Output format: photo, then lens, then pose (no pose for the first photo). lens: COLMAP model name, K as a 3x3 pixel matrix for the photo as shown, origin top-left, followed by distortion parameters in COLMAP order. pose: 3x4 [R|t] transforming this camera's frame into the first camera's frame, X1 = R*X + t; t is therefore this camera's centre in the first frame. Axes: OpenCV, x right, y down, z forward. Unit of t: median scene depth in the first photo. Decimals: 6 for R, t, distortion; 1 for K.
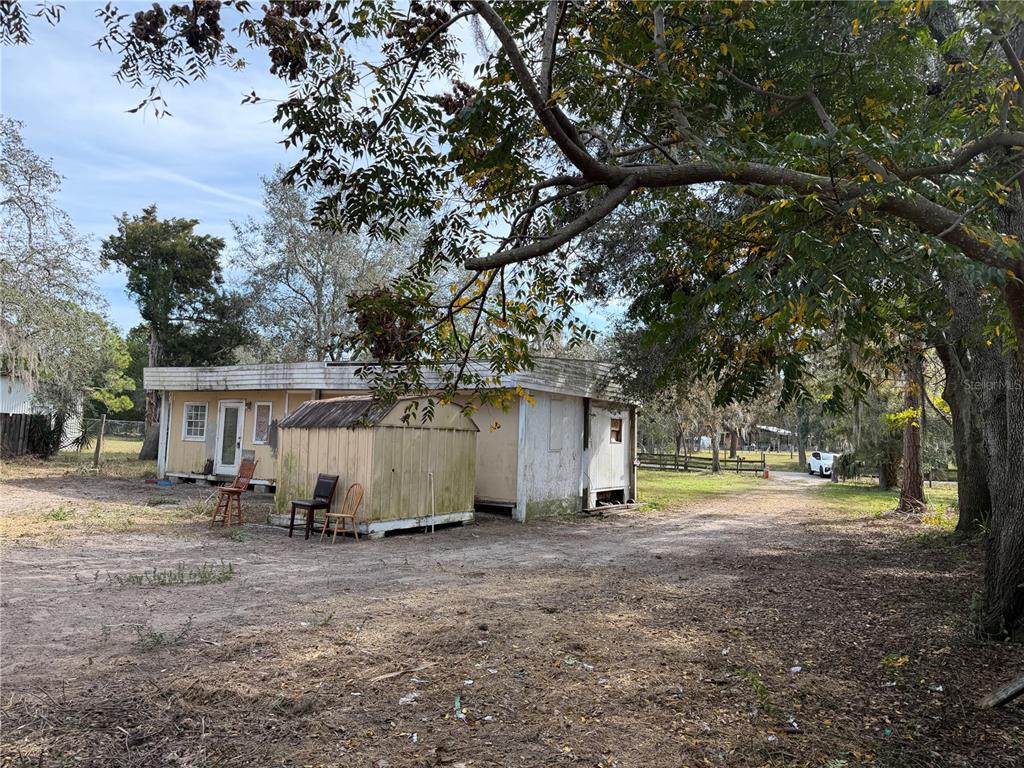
lens RADIAL K [[759.0, 0, 511.3], [0, 759.0, 372.4], [0, 0, 1]] dist [0.070781, -0.035438]
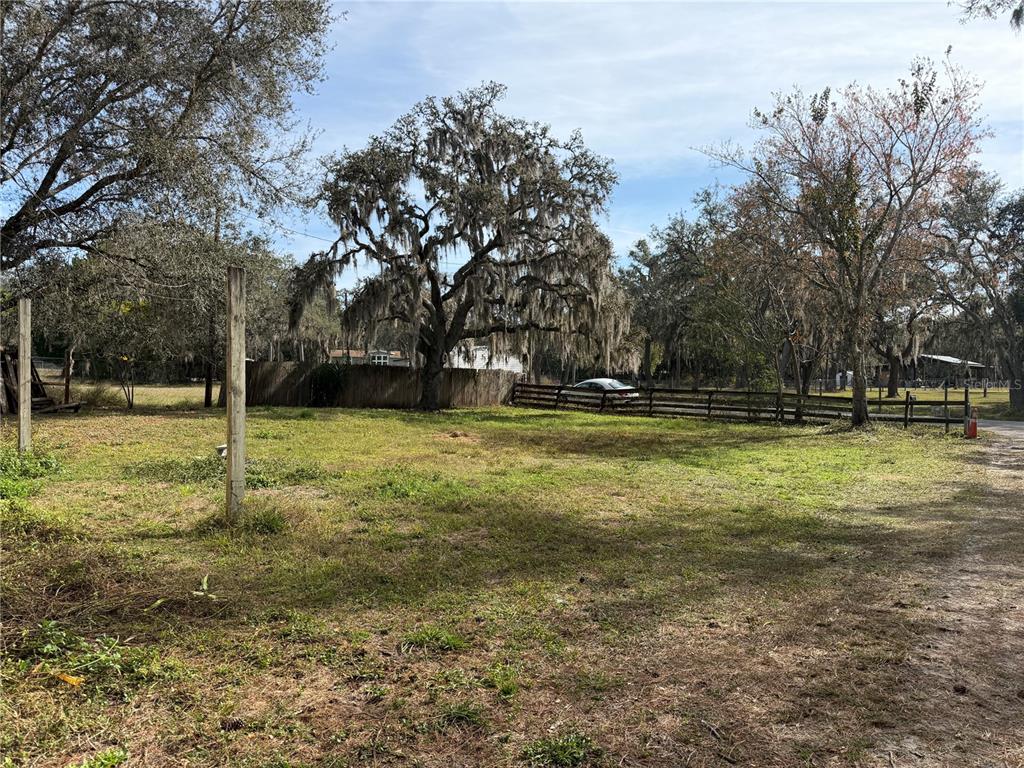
lens RADIAL K [[712.3, 0, 516.7], [0, 712.3, 388.5], [0, 0, 1]] dist [0.169567, -0.288806]
pose [[0.981508, -0.016123, -0.190742, 0.134879], [0.033582, 0.995496, 0.088657, 0.054794], [0.188454, -0.093423, 0.977628, 0.477968]]
